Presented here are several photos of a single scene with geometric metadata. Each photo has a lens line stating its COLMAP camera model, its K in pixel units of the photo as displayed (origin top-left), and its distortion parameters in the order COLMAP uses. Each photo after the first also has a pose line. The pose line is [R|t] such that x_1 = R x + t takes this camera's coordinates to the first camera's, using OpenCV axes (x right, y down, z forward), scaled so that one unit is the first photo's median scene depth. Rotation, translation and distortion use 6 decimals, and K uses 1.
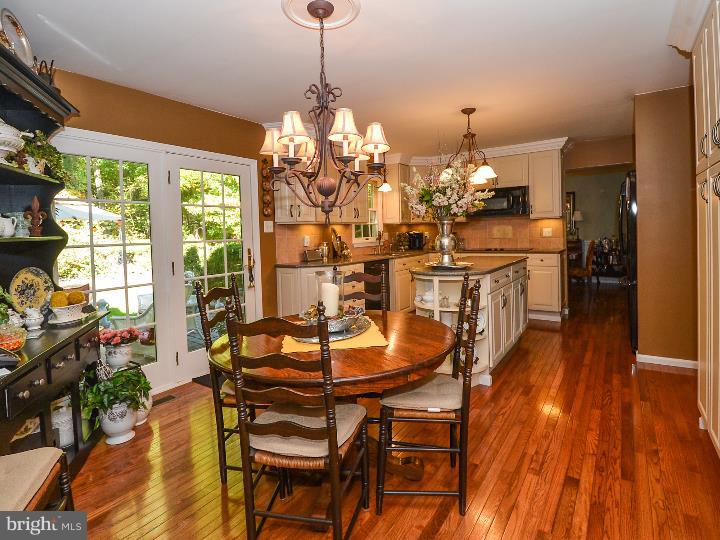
lens RADIAL K [[374.5, 0, 360.6], [0, 374.5, 245.7], [0, 0, 1]] dist [-0.023448, -0.000200]
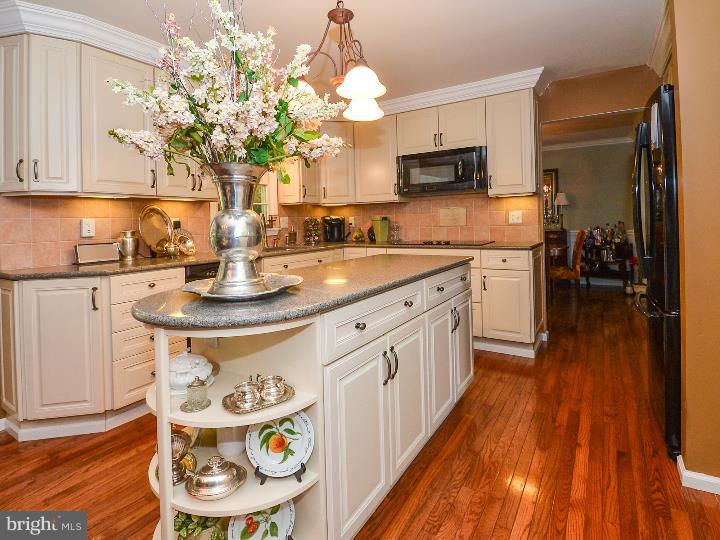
lens RADIAL K [[383.9, 0, 358.4], [0, 383.9, 227.5], [0, 0, 1]] dist [-0.016570, -0.000952]
pose [[0.999299, 0.003878, 0.037245, 0.201282], [-0.003069, 0.999759, -0.021734, -0.001663], [-0.037321, 0.021605, 0.999070, 0.336849]]
